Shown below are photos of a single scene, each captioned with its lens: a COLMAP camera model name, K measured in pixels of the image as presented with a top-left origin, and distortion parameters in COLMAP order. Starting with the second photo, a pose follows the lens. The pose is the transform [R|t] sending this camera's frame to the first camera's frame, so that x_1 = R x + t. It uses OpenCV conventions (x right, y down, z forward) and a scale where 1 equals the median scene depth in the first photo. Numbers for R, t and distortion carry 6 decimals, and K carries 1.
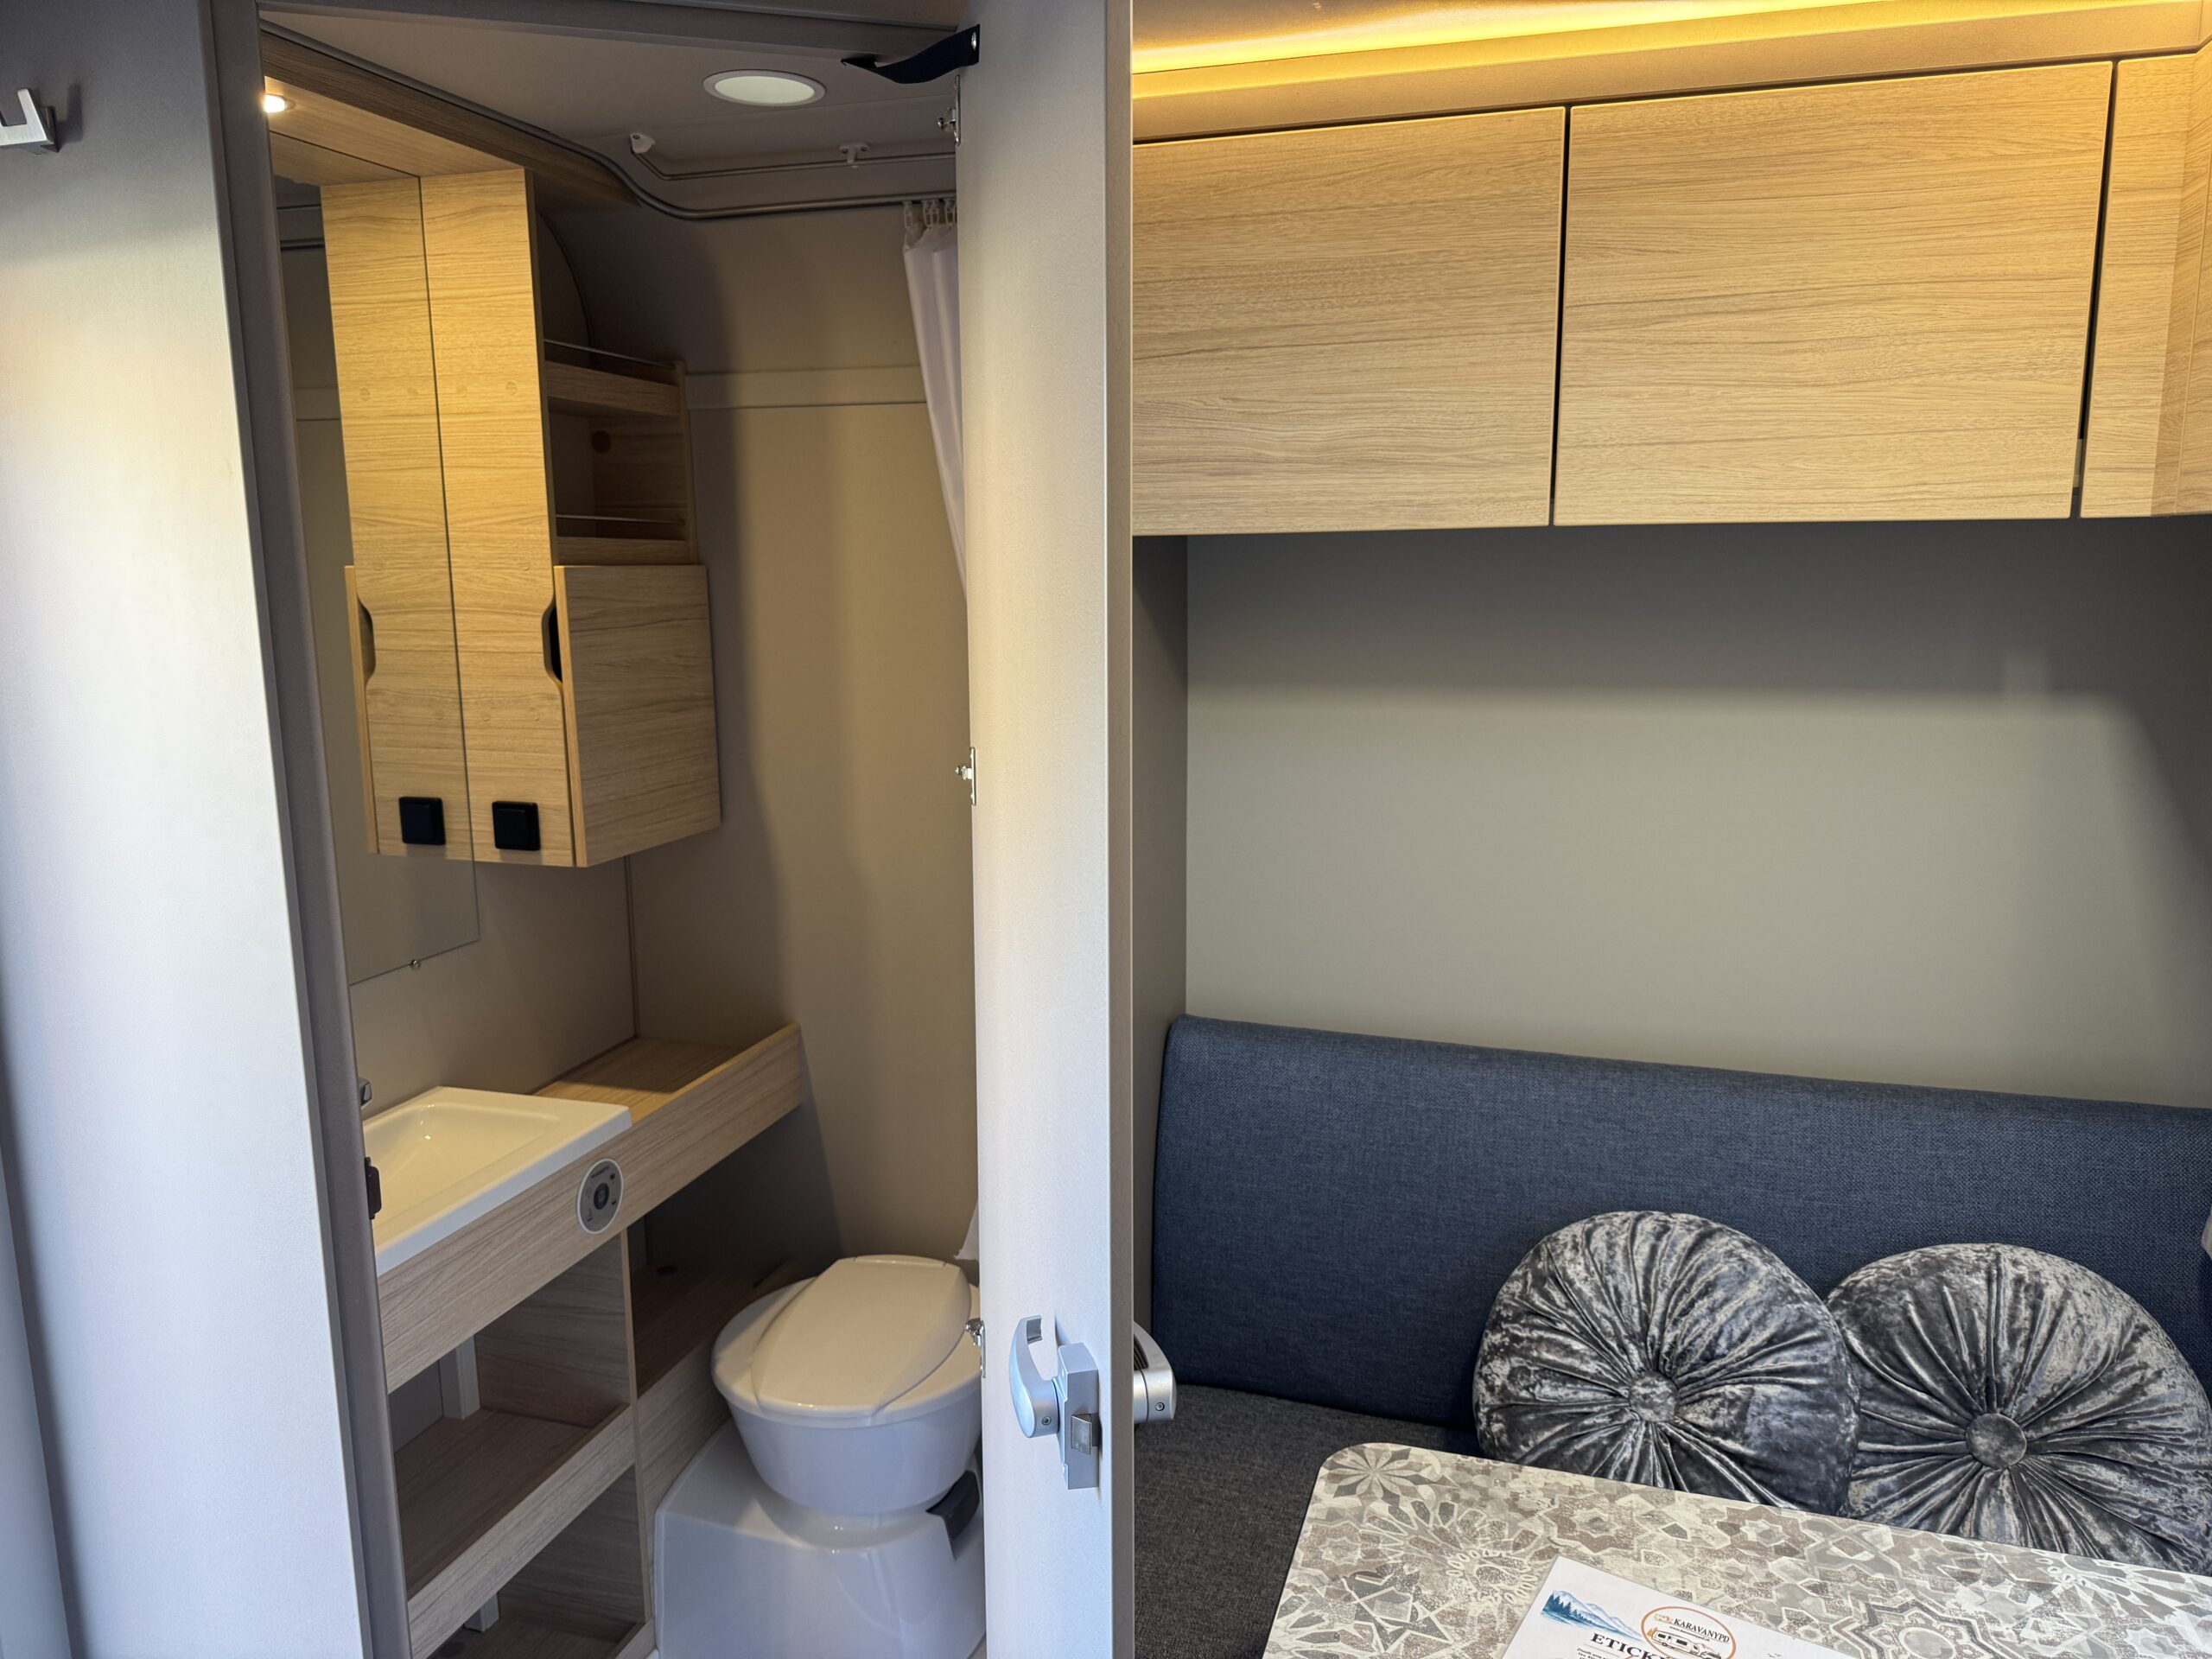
lens RADIAL K [[1618.6, 0, 1110.7], [0, 1618.6, 826.0], [0, 0, 1]] dist [0.031789, -0.046348]
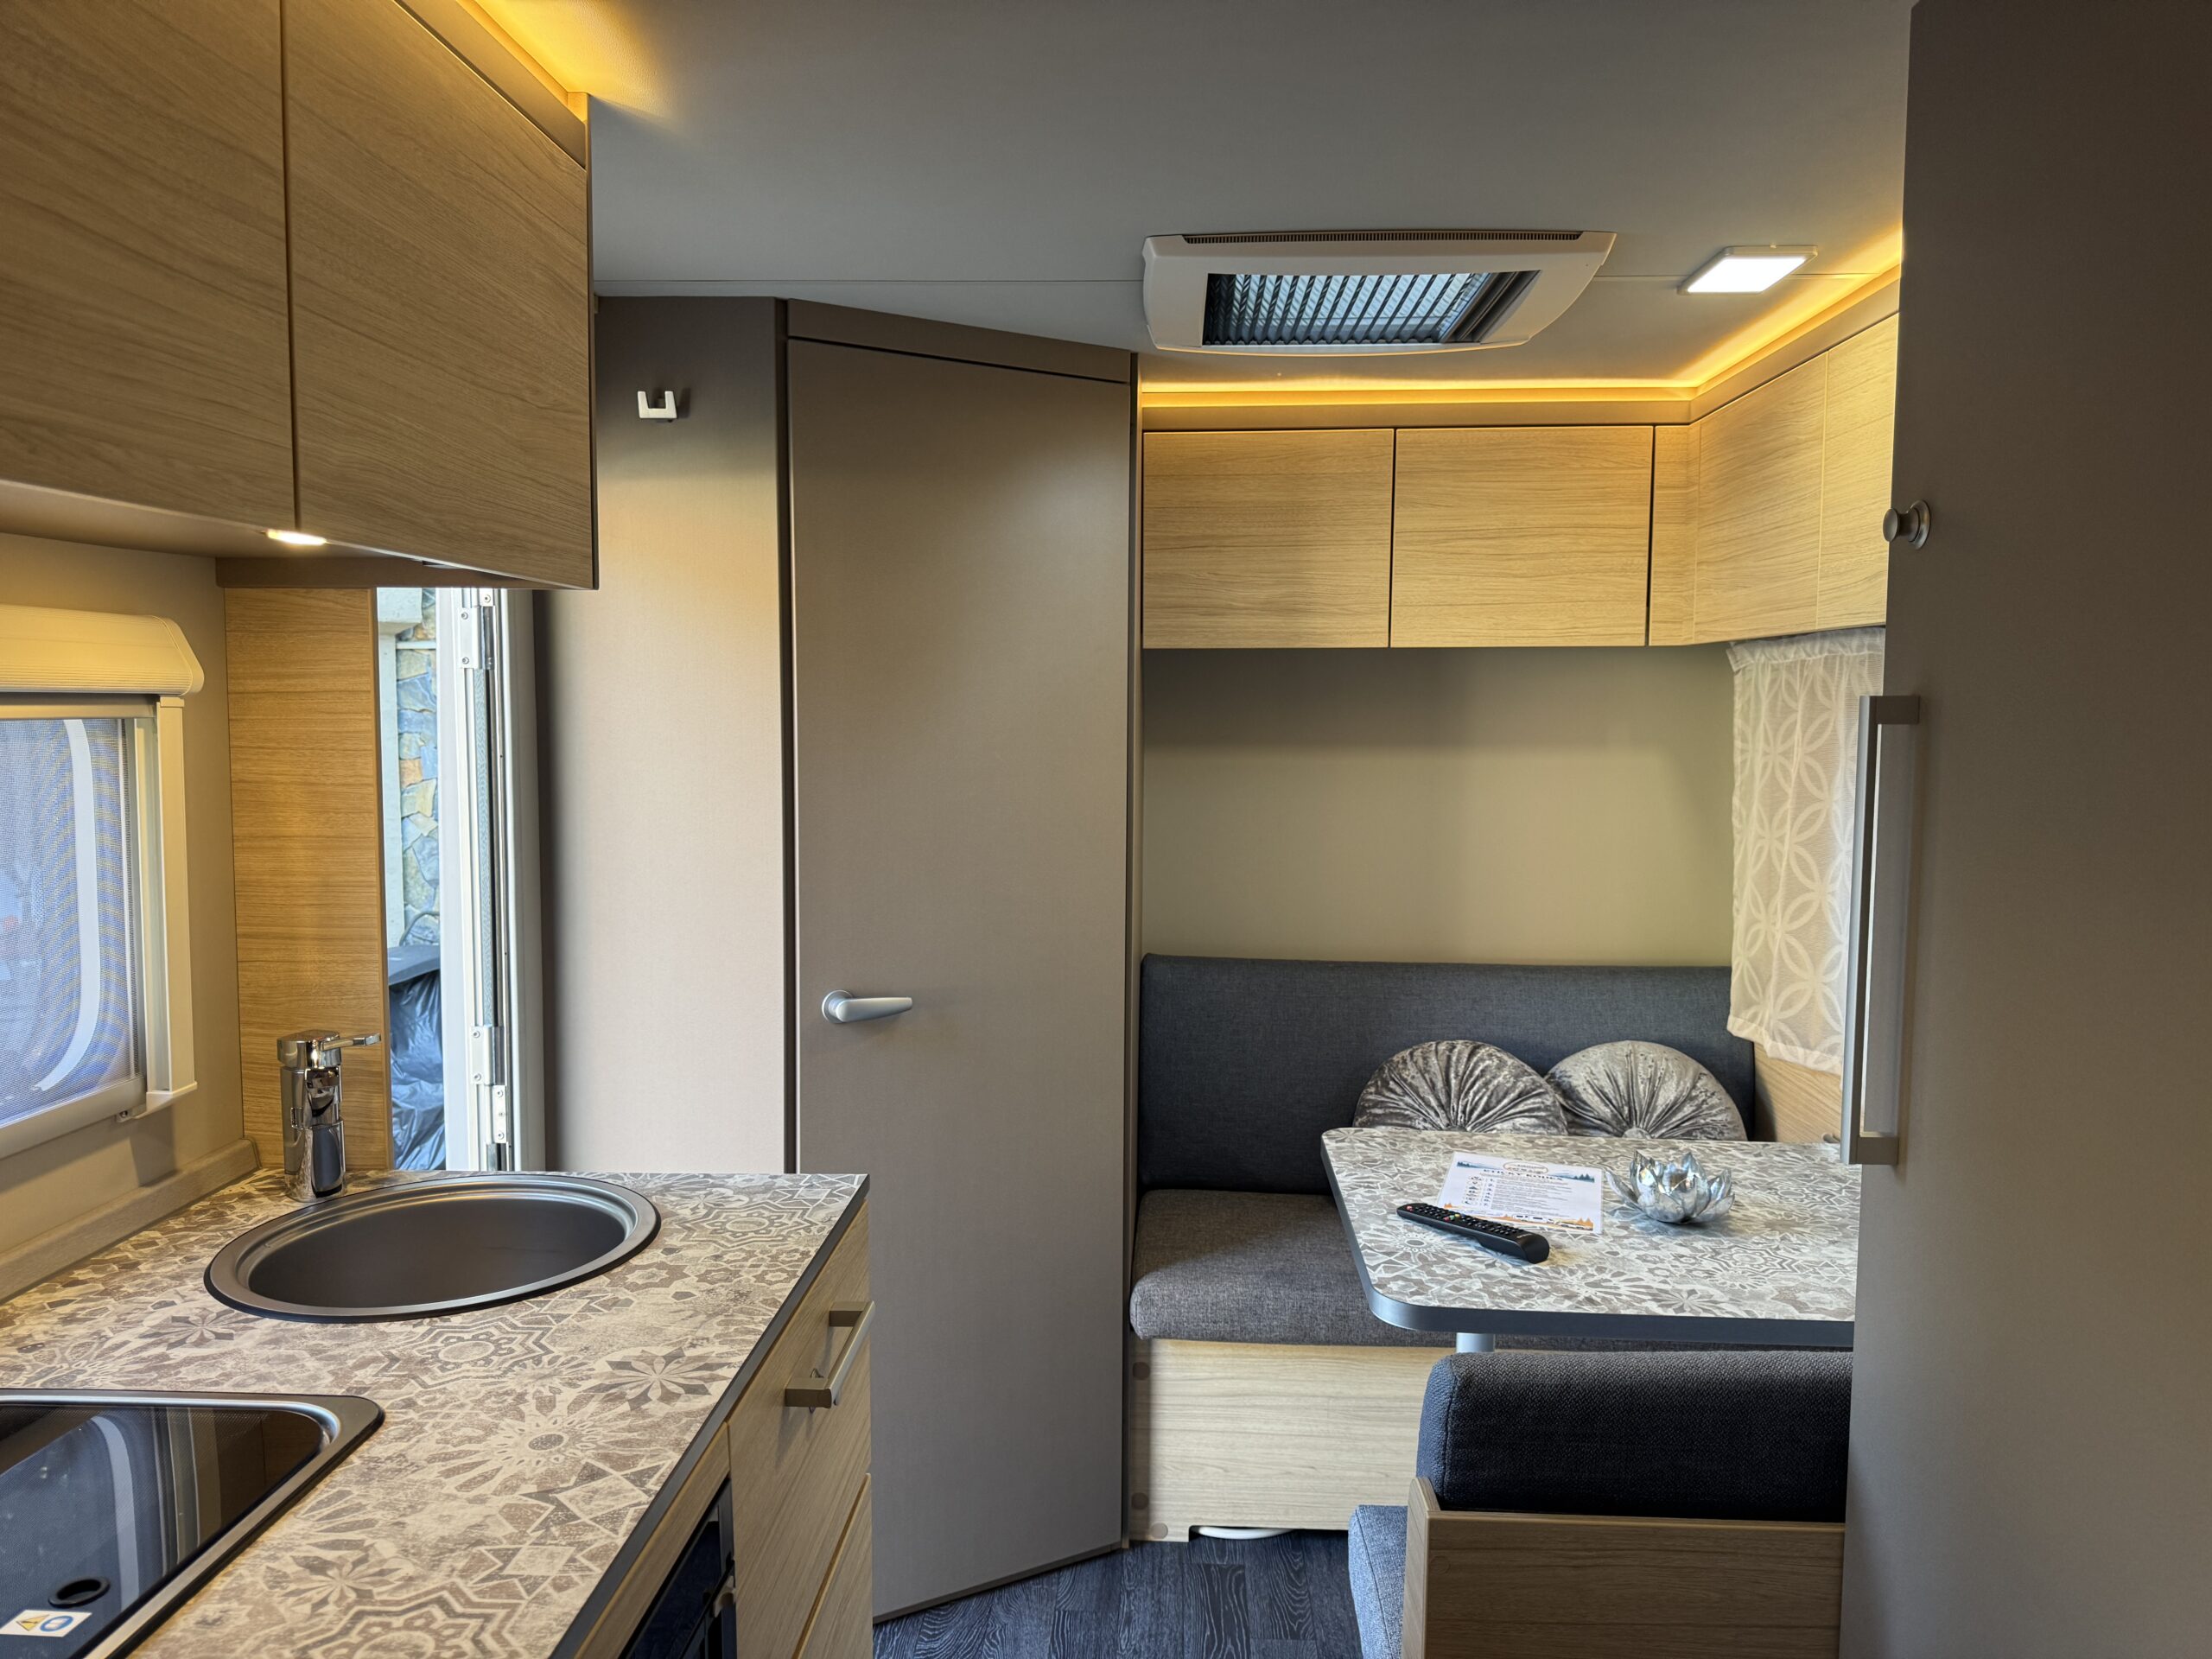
lens RADIAL K [[1541.5, 0, 1113.4], [0, 1541.5, 825.4], [0, 0, 1]] dist [0.075897, -0.082632]
pose [[0.970067, -0.005545, 0.242776, -0.462873], [0.029577, 0.994994, -0.095456, 0.175724], [-0.241031, 0.099779, 0.965375, -0.603069]]
